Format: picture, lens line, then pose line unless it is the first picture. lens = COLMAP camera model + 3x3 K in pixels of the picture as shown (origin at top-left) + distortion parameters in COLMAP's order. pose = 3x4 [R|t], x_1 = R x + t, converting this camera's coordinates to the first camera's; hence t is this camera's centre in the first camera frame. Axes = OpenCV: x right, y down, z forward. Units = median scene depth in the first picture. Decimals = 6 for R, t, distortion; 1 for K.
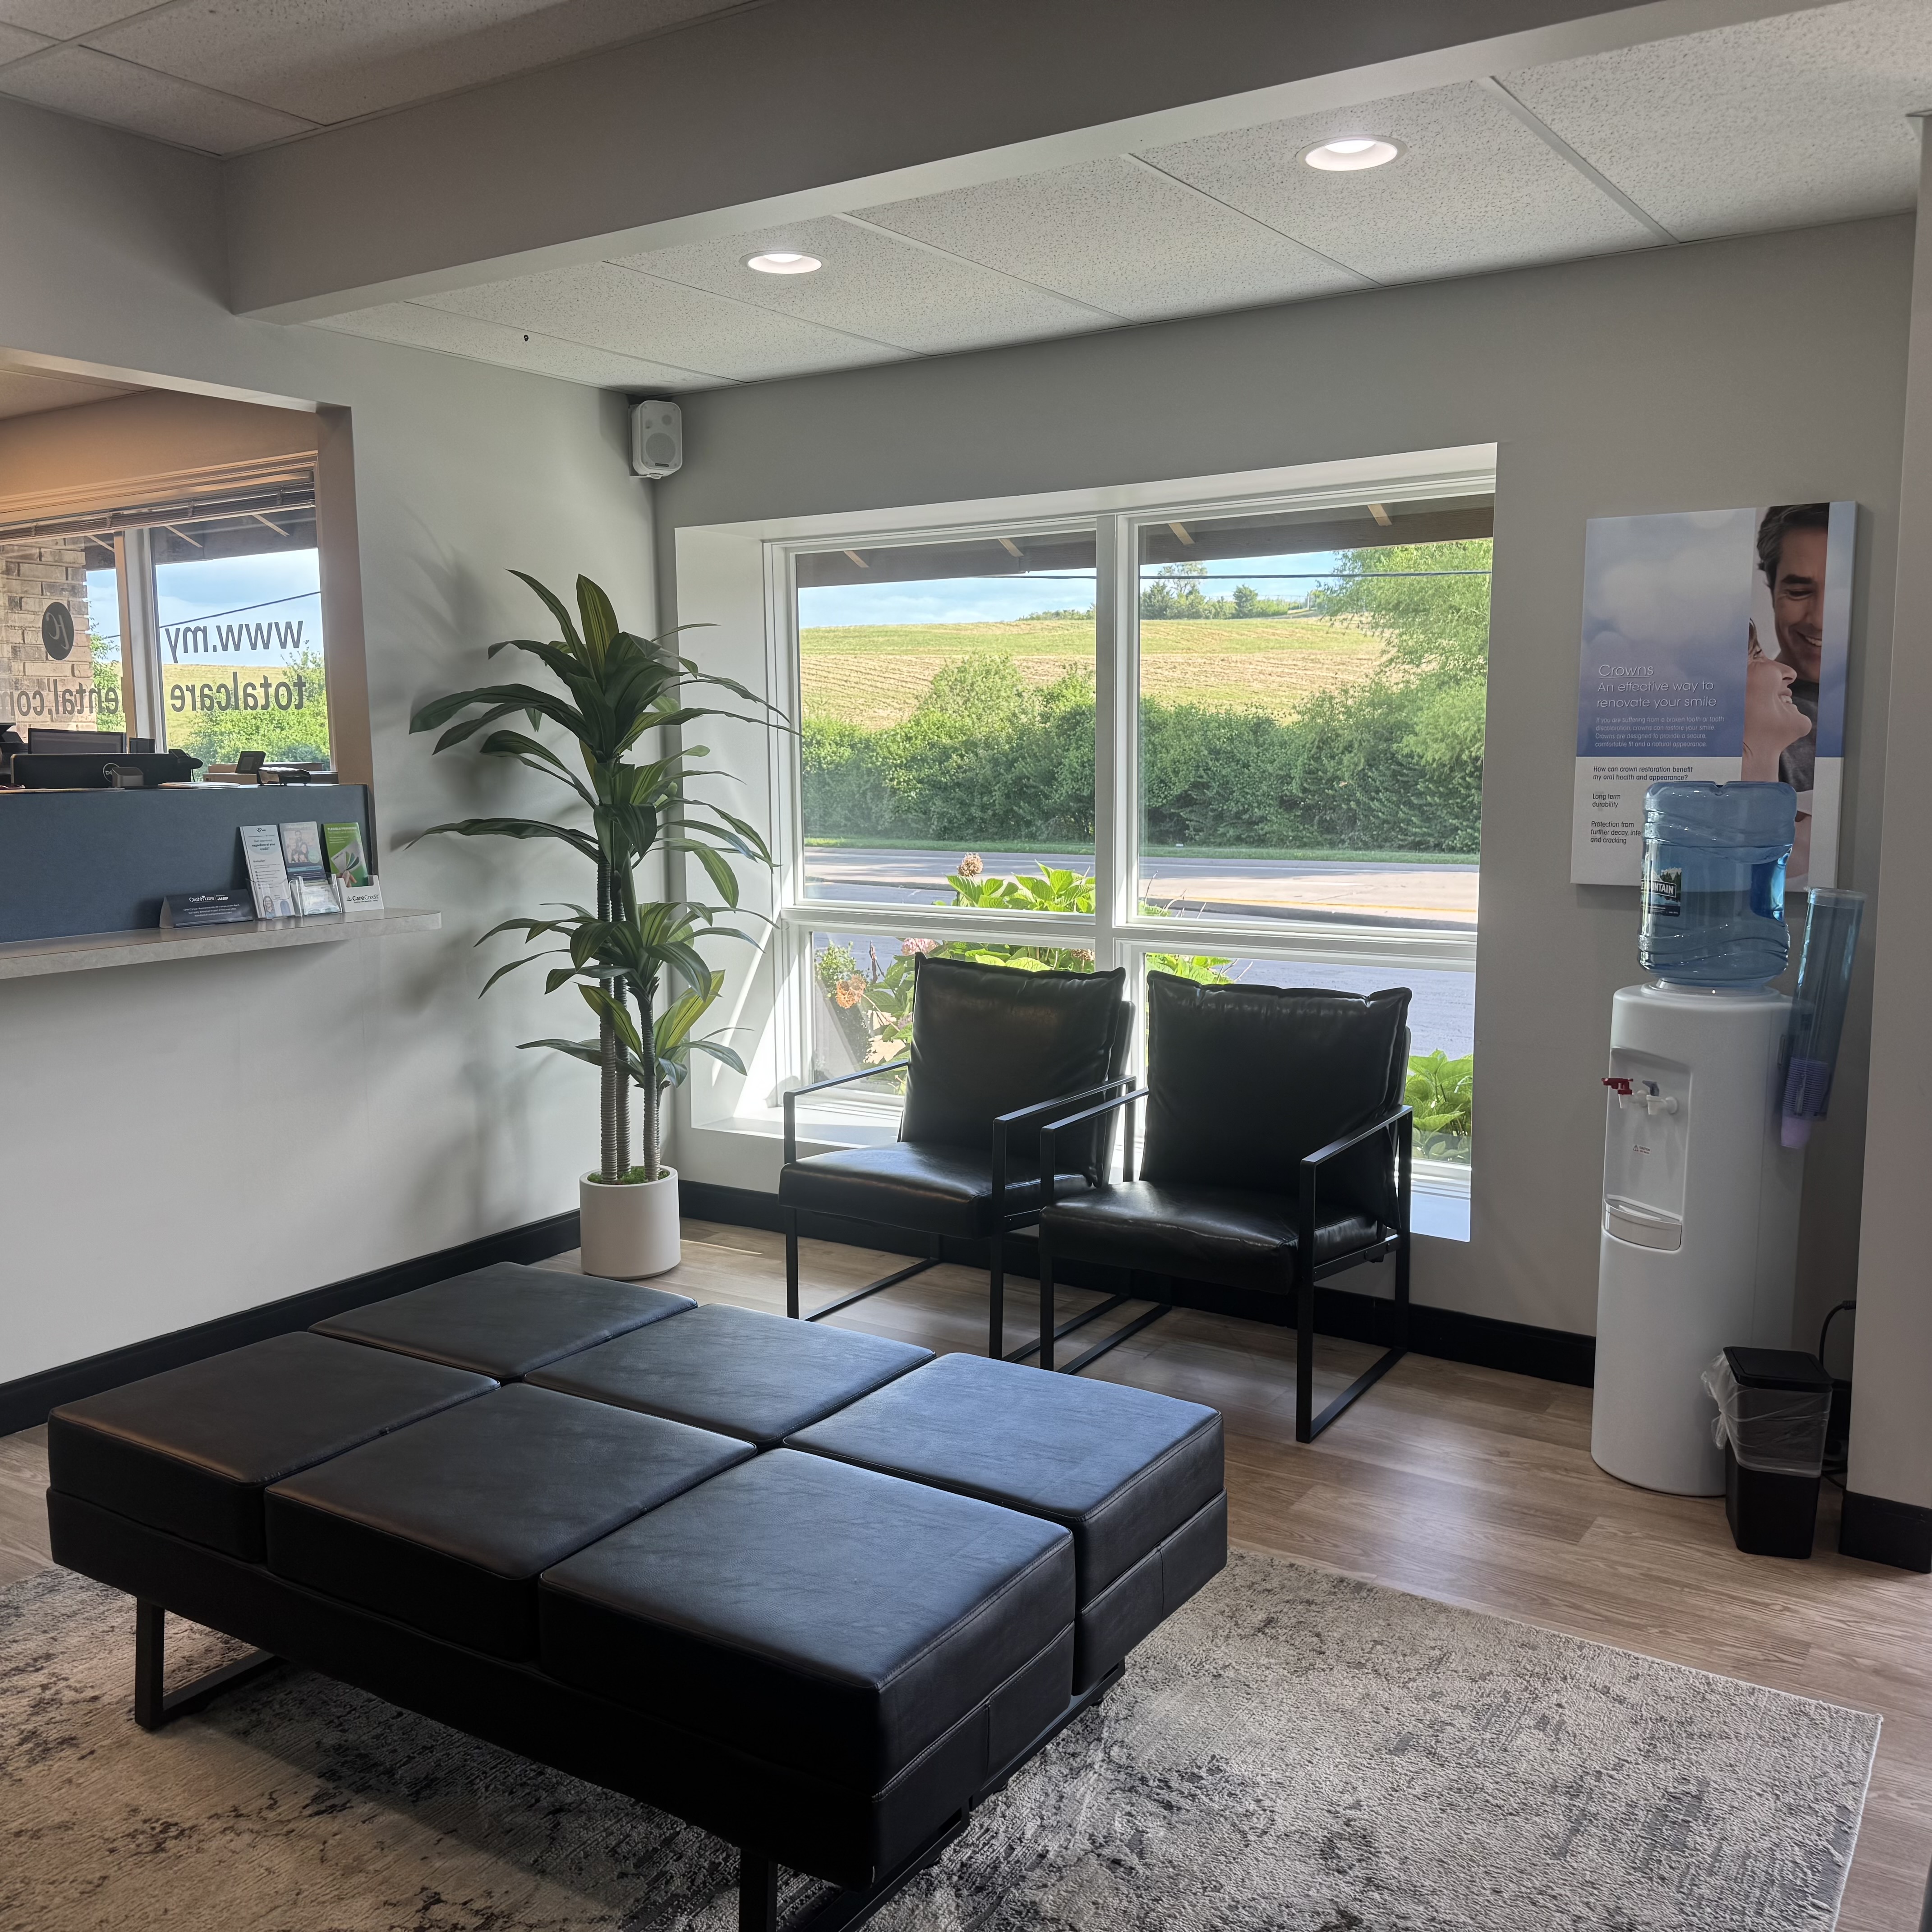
lens RADIAL K [[1832.5, 0, 966.0], [0, 1832.5, 966.0], [0, 0, 1]] dist [0.079319, -0.159623]
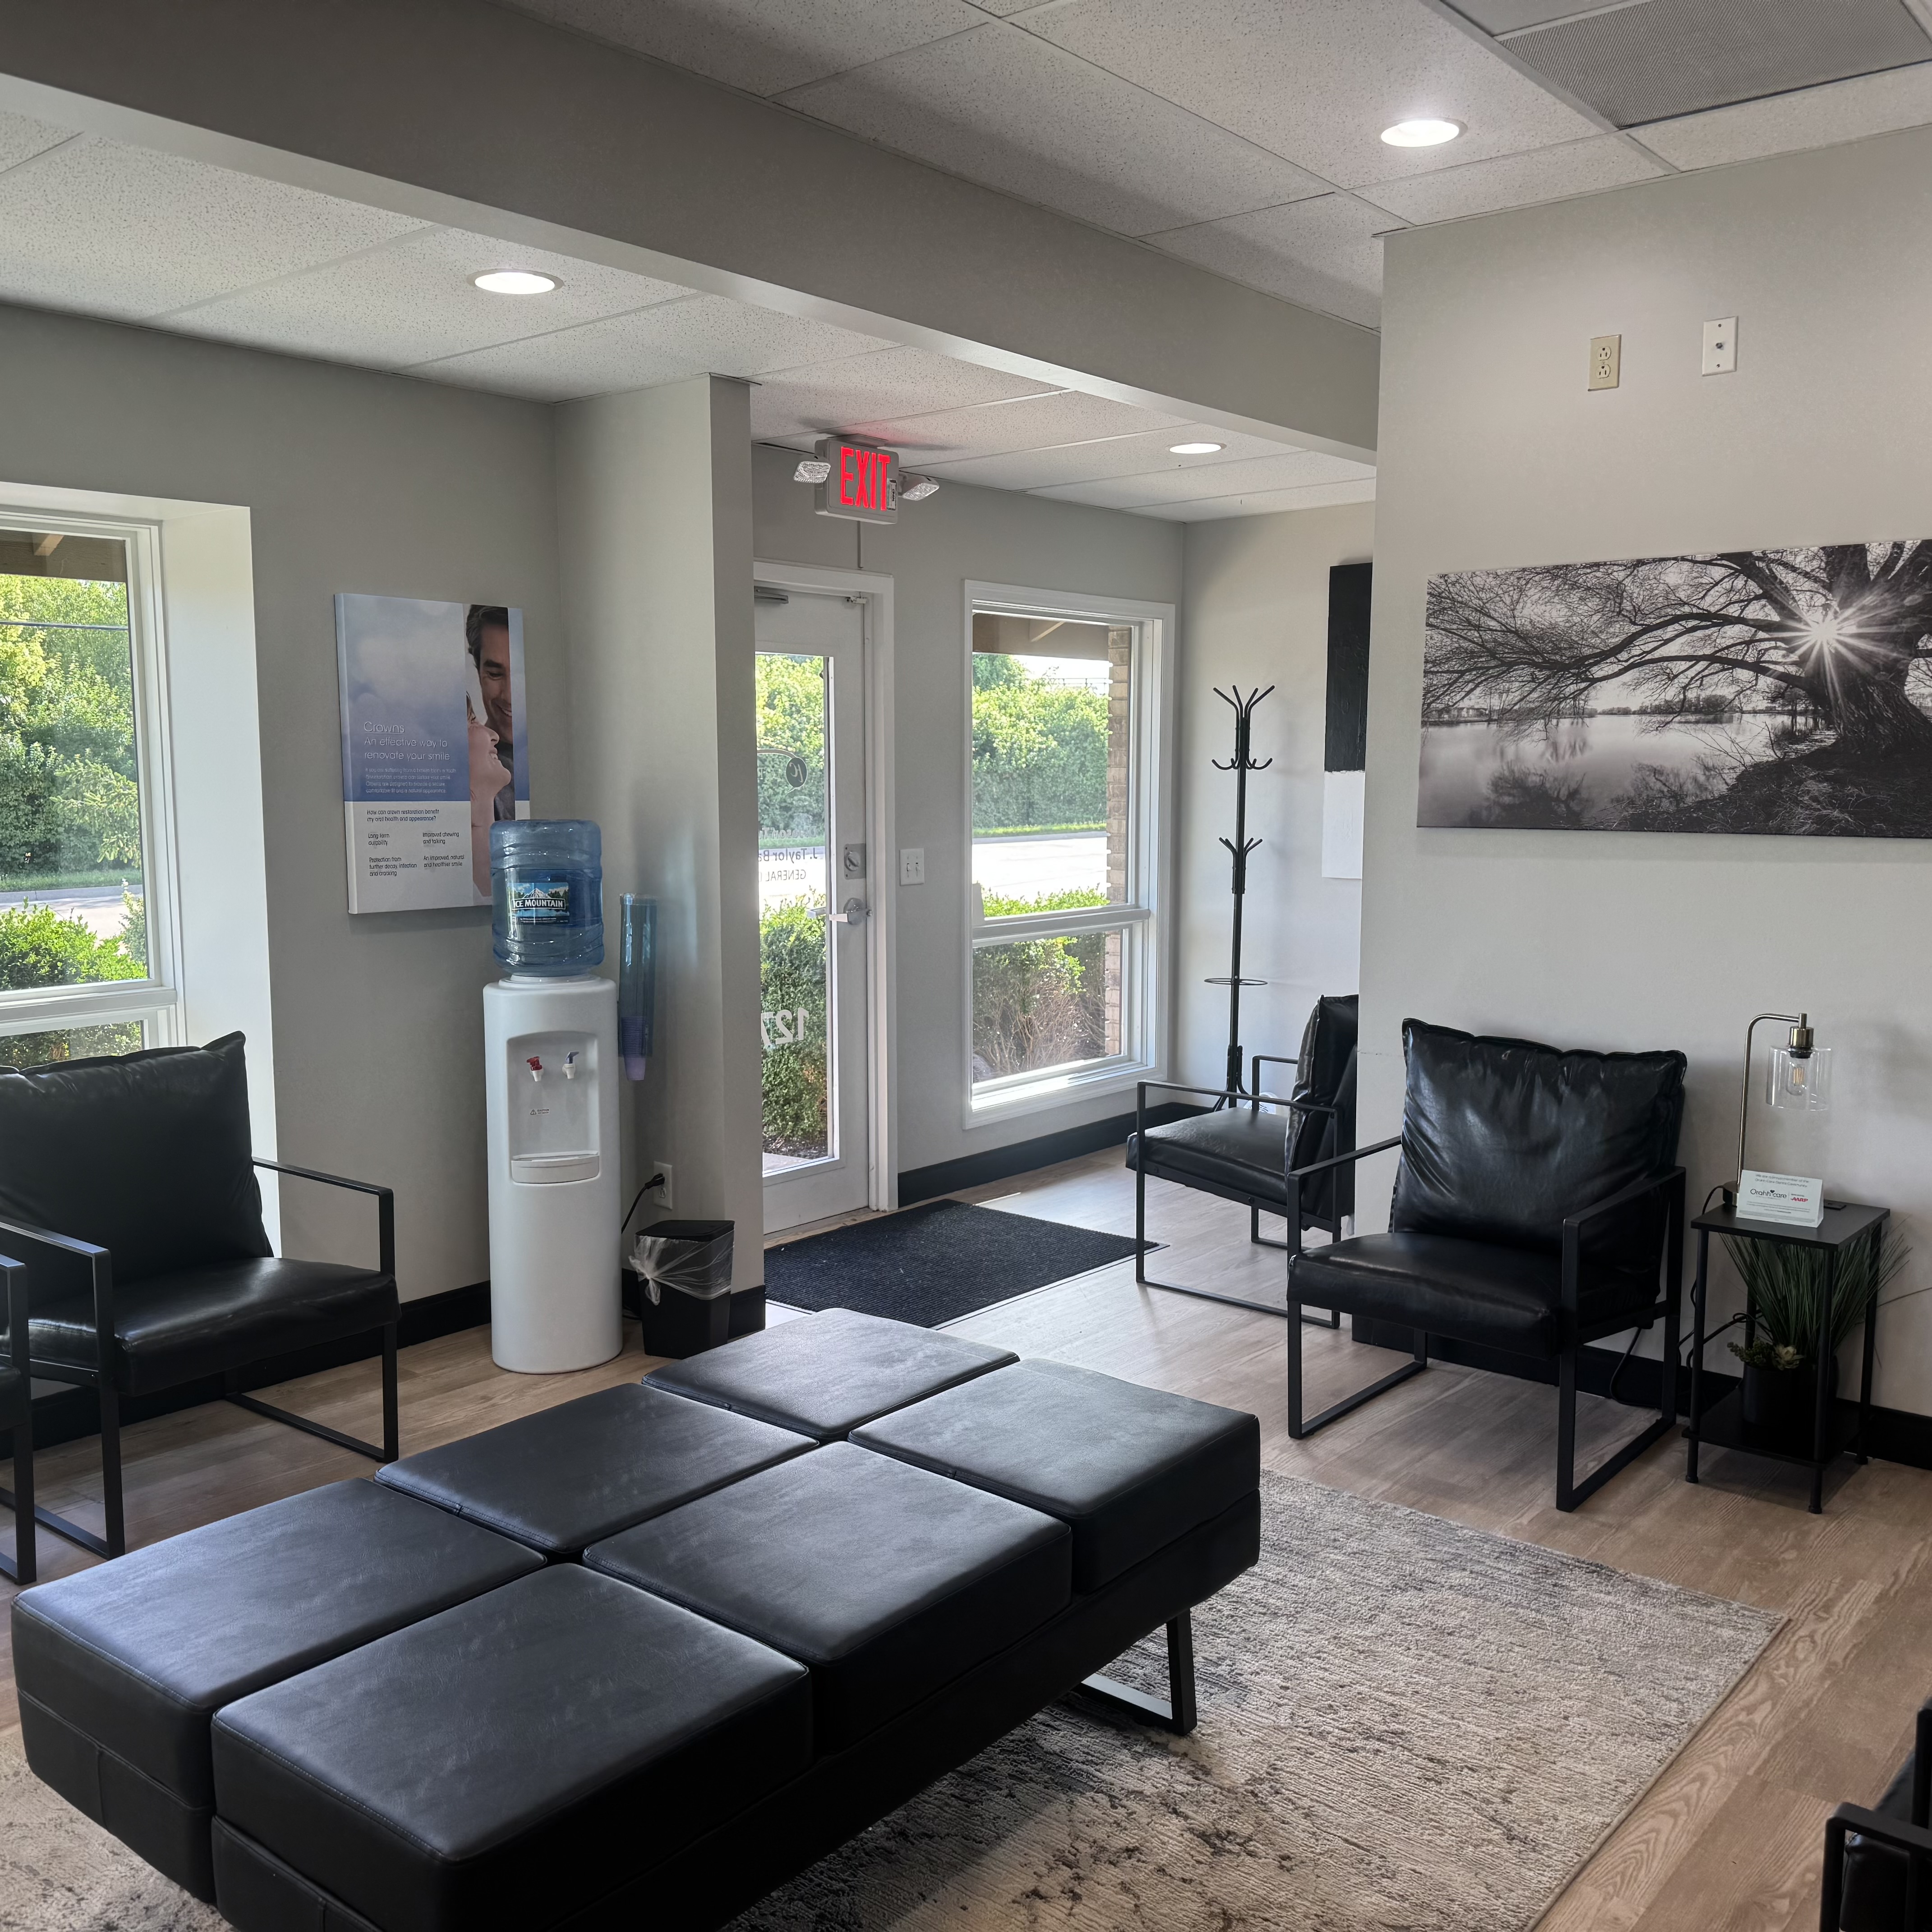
lens RADIAL K [[1819.7, 0, 966.0], [0, 1819.7, 966.0], [0, 0, 1]] dist [0.161727, -0.154904]
pose [[0.109721, -0.099788, 0.988941, -0.807701], [0.125526, 0.988373, 0.085804, -0.067800], [-0.986004, 0.114723, 0.120971, 0.533381]]
